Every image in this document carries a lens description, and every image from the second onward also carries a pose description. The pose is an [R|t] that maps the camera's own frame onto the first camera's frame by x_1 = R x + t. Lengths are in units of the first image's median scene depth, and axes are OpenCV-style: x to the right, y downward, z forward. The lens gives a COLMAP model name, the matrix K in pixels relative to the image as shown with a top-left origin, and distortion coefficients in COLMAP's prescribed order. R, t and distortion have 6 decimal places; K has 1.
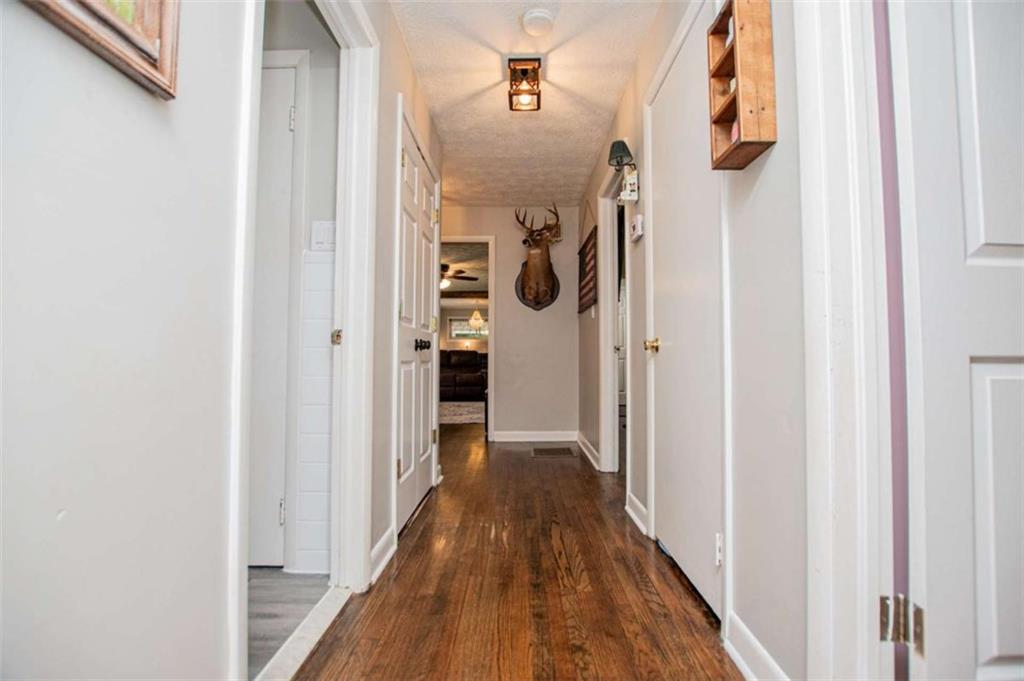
lens RADIAL K [[458.2, 0, 512.4], [0, 458.2, 339.5], [0, 0, 1]] dist [-0.000349, 0.000003]
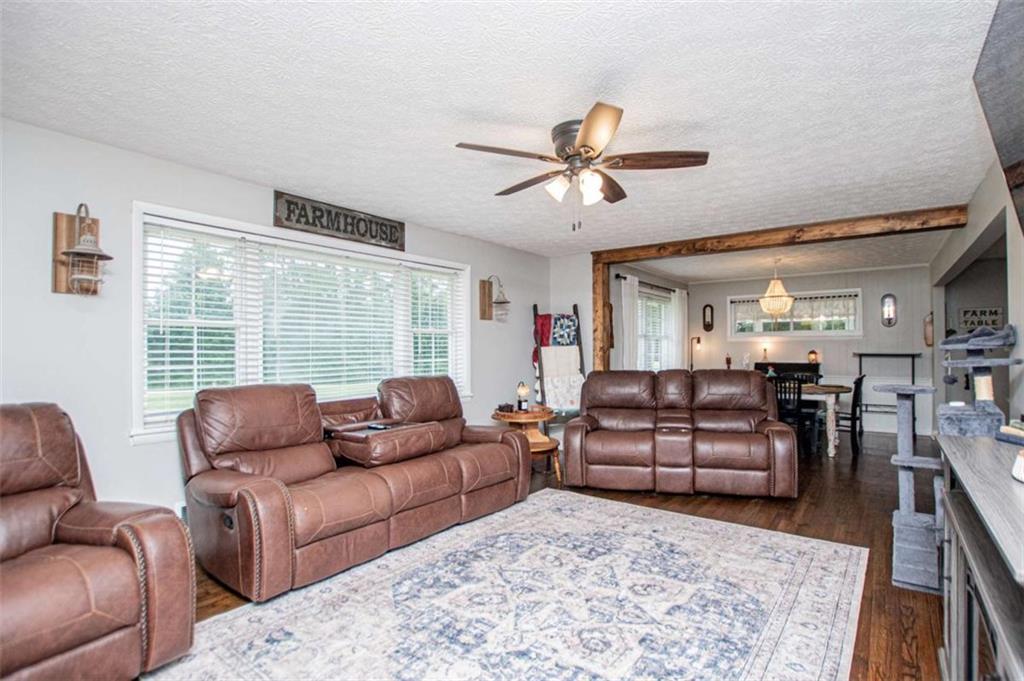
lens RADIAL K [[458.2, 0, 512.0], [0, 458.2, 340.5], [0, 0, 1]] dist [-0.000349, 0.000003]
pose [[0.791036, -0.005252, -0.611747, -0.003146], [0.025244, 0.999392, 0.024063, -0.017092], [0.611248, -0.034477, 0.790688, 0.437498]]
